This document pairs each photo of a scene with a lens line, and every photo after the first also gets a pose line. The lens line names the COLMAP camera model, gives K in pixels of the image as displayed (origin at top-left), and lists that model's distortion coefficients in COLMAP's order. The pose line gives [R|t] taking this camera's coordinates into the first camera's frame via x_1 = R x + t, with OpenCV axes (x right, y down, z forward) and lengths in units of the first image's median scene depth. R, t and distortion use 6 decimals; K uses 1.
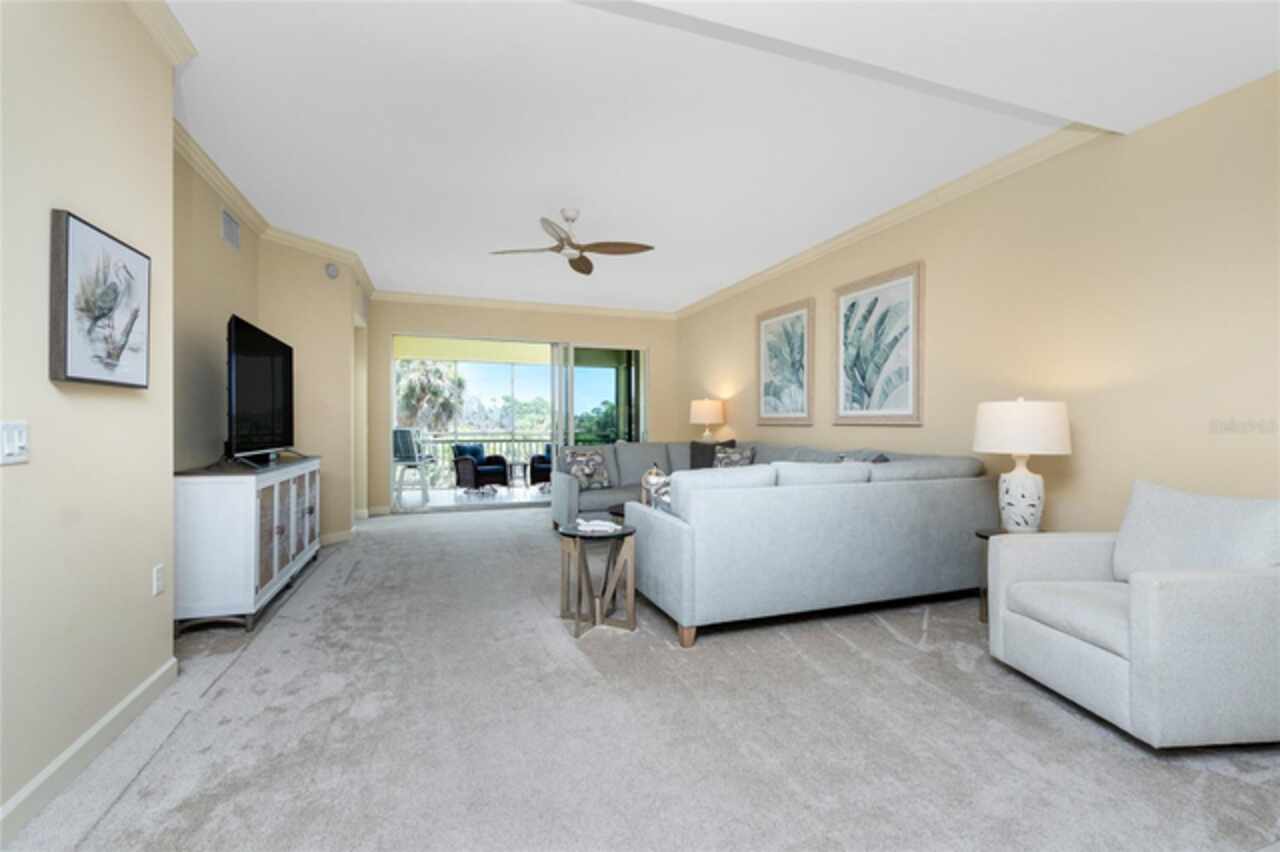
lens RADIAL K [[555.2, 0, 632.1], [0, 555.2, 426.1], [0, 0, 1]] dist [-0.004519, -0.000669]
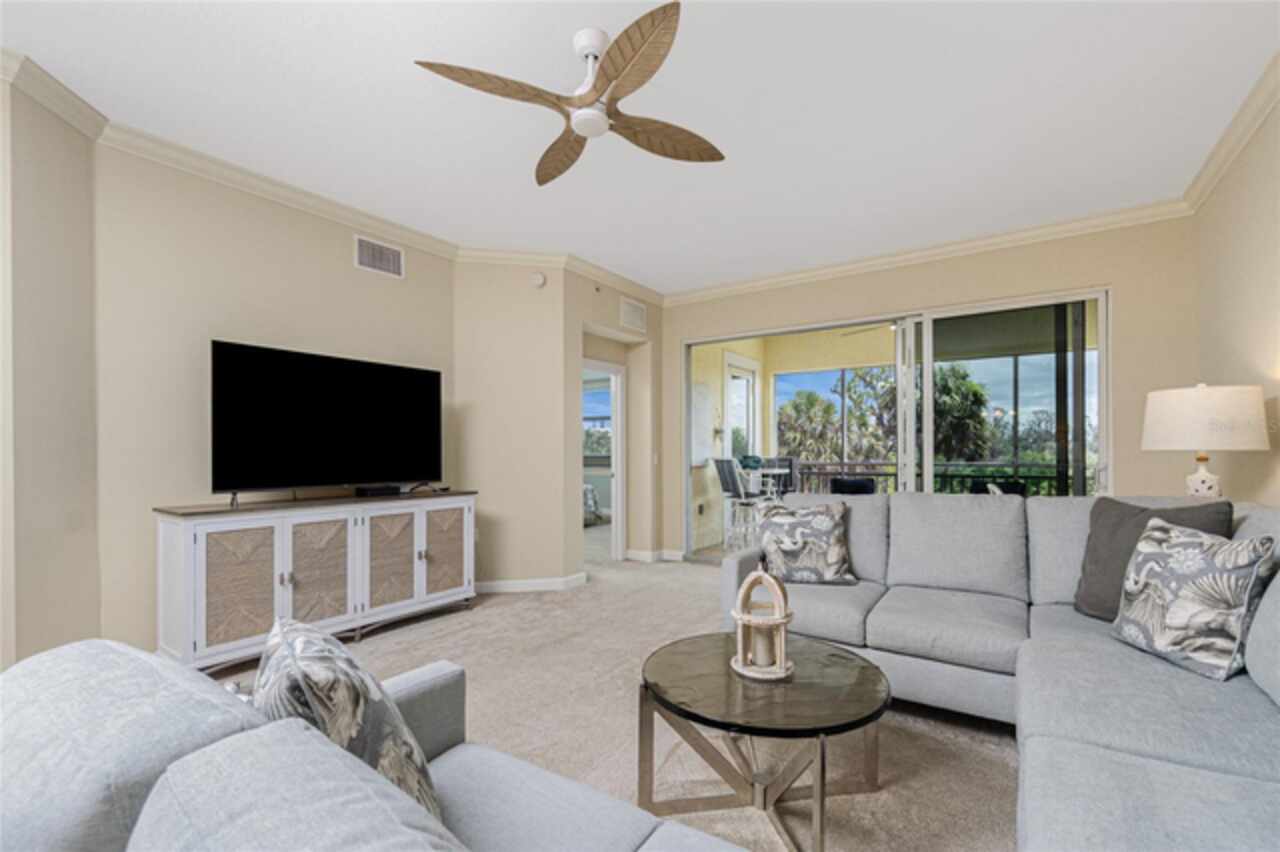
lens RADIAL K [[555.2, 0, 633.1], [0, 555.2, 449.5], [0, 0, 1]] dist [-0.004519, -0.000669]
pose [[0.585655, -0.006481, -0.810534, 0.301307], [0.004979, 0.999978, -0.004399, -0.008309], [0.810545, -0.001460, 0.585675, 0.672871]]
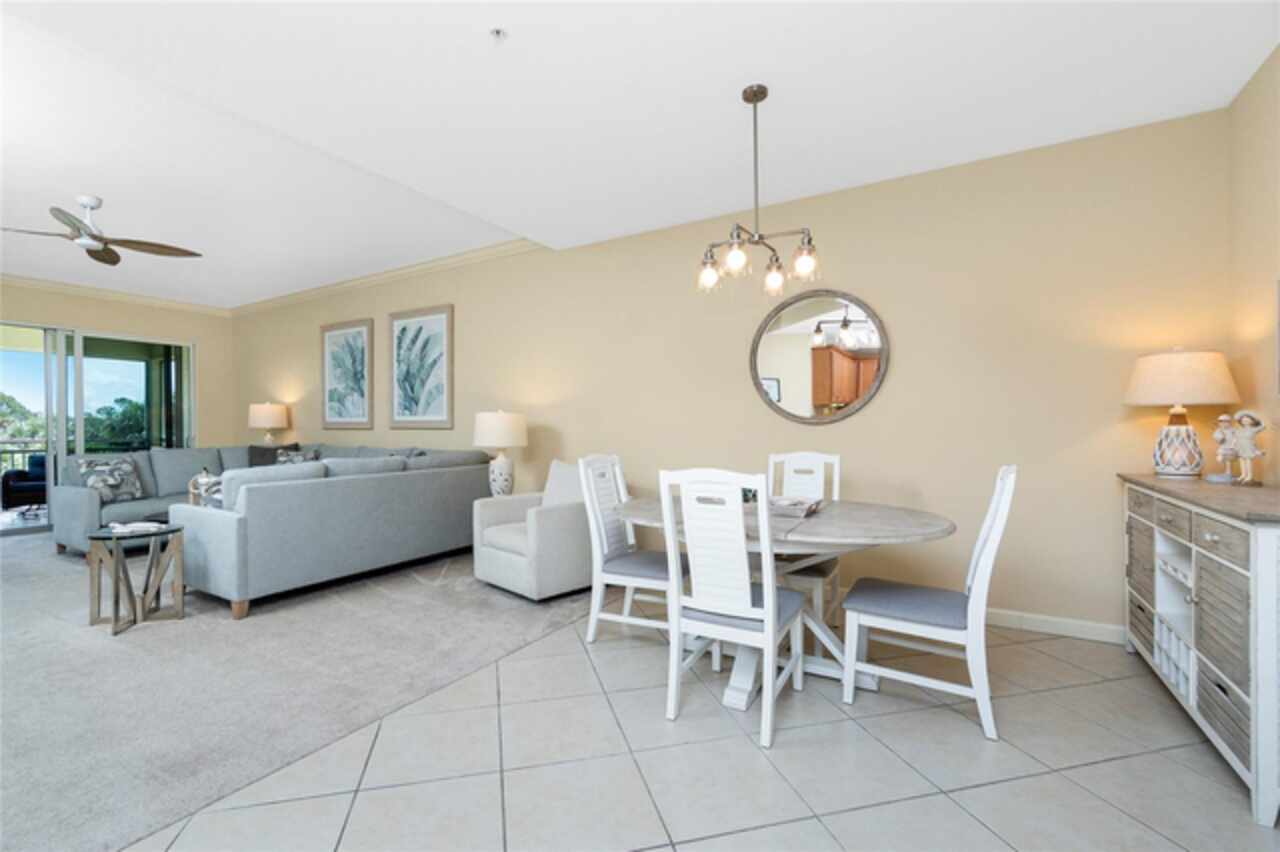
lens RADIAL K [[555.2, 0, 613.8], [0, 555.2, 428.4], [0, 0, 1]] dist [-0.004519, -0.000669]
pose [[0.778312, -0.008196, 0.627825, -0.010438], [0.007971, 0.999963, 0.003172, -0.001482], [-0.627828, 0.002535, 0.778348, -0.245591]]
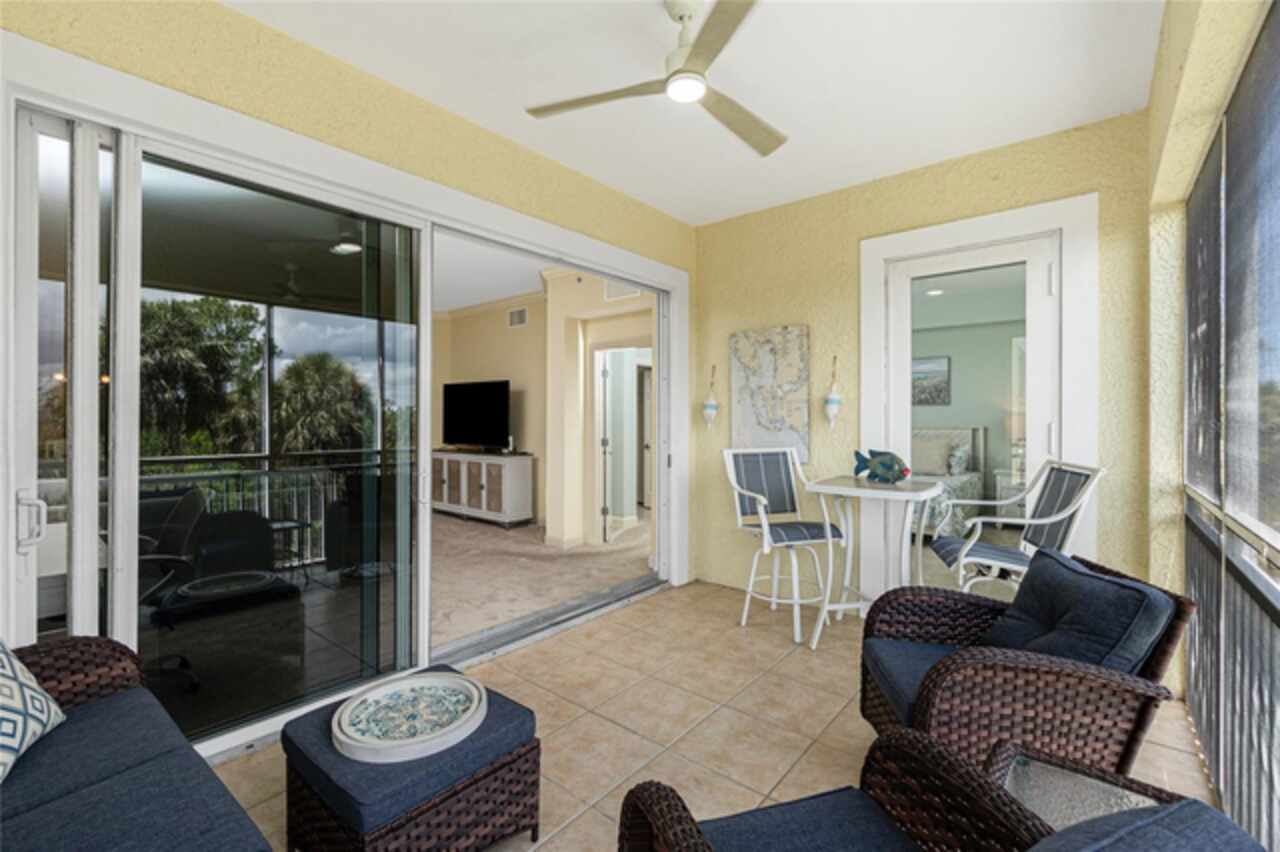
lens RADIAL K [[555.2, 0, 639.2], [0, 555.2, 421.3], [0, 0, 1]] dist [-0.004519, -0.000669]
pose [[-0.850563, 0.006483, -0.525833, -0.115013], [0.003172, 0.999969, 0.007197, -0.039913], [0.525864, 0.004453, -0.850557, 2.318450]]
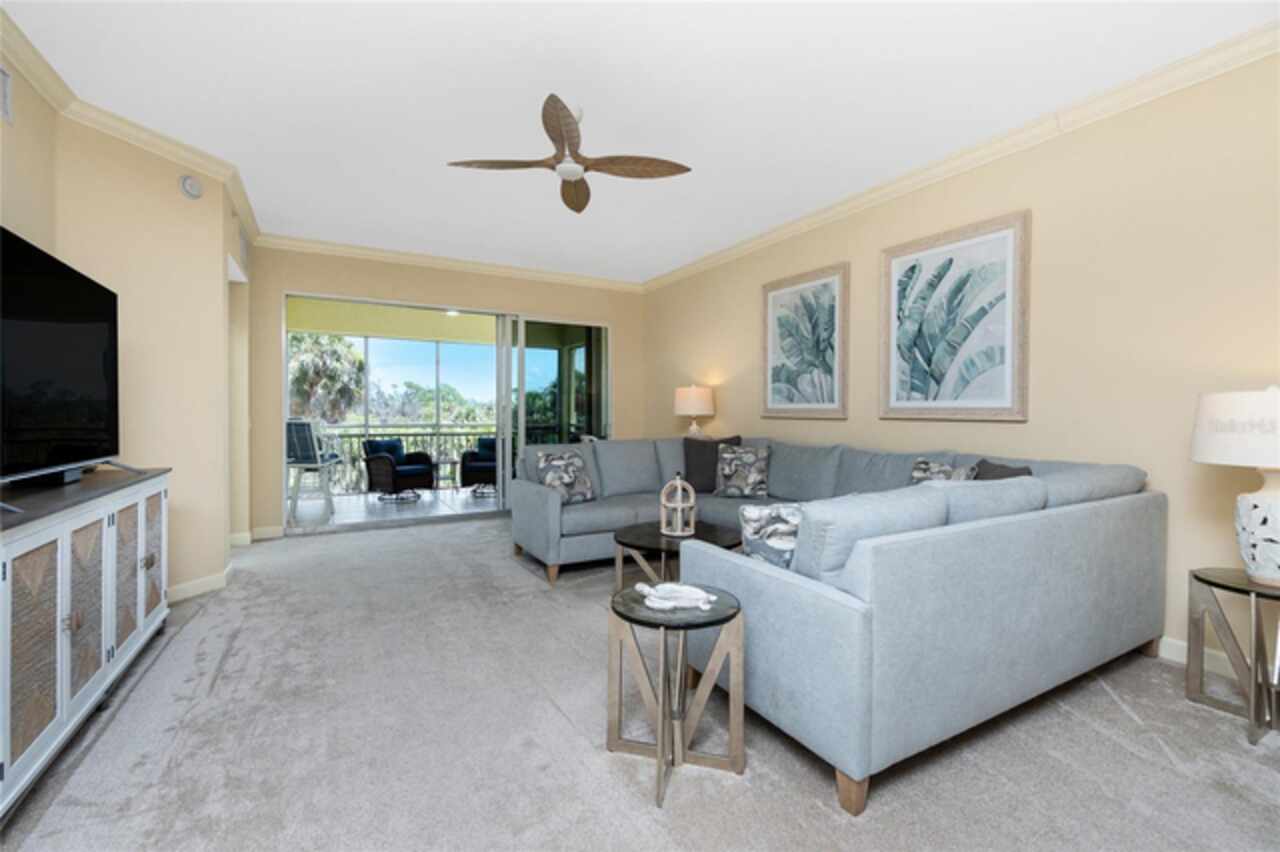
lens RADIAL K [[555.2, 0, 627.5], [0, 555.2, 416.7], [0, 0, 1]] dist [-0.004519, -0.000669]
pose [[0.988075, 0.000105, 0.153974, -0.134618], [-0.000960, 0.999985, 0.005481, -0.009747], [-0.153971, -0.005564, 0.988060, 0.279828]]
